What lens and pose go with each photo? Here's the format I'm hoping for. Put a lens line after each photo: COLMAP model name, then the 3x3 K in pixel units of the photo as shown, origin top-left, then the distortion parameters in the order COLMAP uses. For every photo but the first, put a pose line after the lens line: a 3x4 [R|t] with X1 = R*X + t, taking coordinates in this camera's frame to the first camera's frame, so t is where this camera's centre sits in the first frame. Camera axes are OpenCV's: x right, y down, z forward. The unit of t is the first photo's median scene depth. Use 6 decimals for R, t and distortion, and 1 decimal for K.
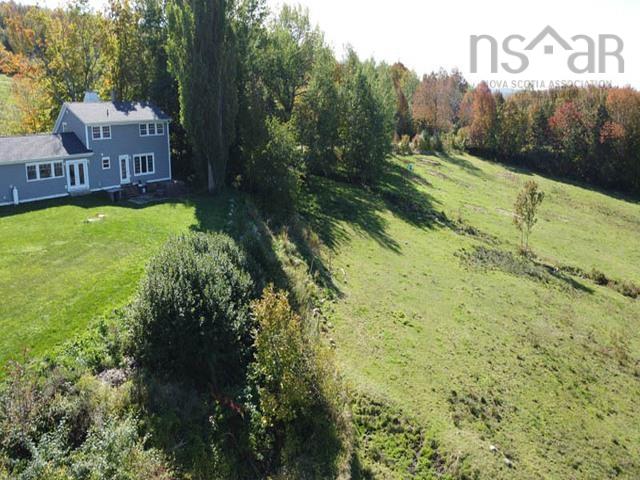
lens RADIAL K [[472.8, 0, 321.0], [0, 472.8, 165.8], [0, 0, 1]] dist [-0.029532, 0.005837]
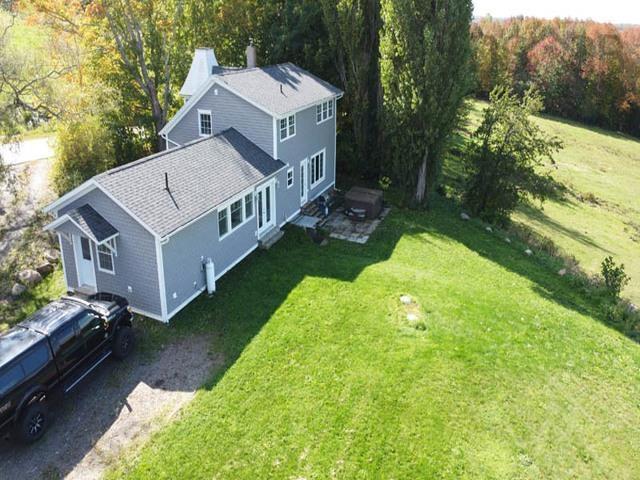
lens RADIAL K [[484.3, 0, 319.5], [0, 484.3, 142.0], [0, 0, 1]] dist [-0.022470, 0.002199]
pose [[0.964557, -0.062382, 0.256394, -0.465740], [0.036674, 0.993916, 0.103857, -0.090486], [-0.261313, -0.090773, 0.960977, 0.335816]]
